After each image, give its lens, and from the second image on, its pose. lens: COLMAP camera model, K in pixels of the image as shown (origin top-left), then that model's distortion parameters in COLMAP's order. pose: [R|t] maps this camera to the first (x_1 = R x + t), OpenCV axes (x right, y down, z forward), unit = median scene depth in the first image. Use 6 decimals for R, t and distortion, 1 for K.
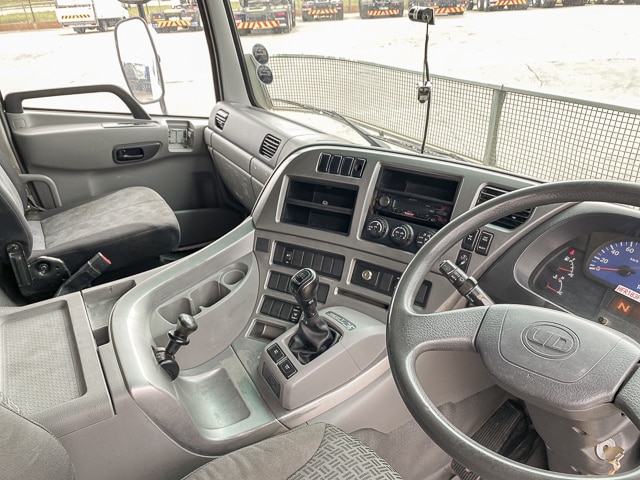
lens RADIAL K [[492.4, 0, 319.9], [0, 492.4, 244.9], [0, 0, 1]] dist [0.040545, -0.026301]
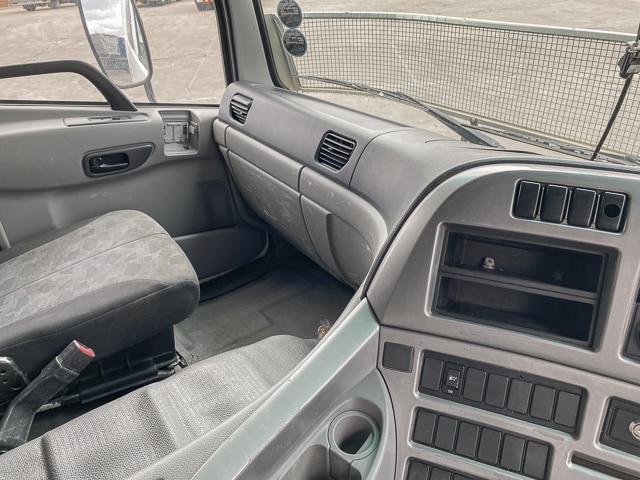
lens RADIAL K [[492.4, 0, 320.9], [0, 492.4, 234.3], [0, 0, 1]] dist [0.040545, -0.026301]
pose [[0.997318, -0.043397, 0.058938, -0.141006], [0.041961, 0.998797, 0.025392, -0.092840], [-0.059969, -0.022851, 0.997939, 0.306229]]
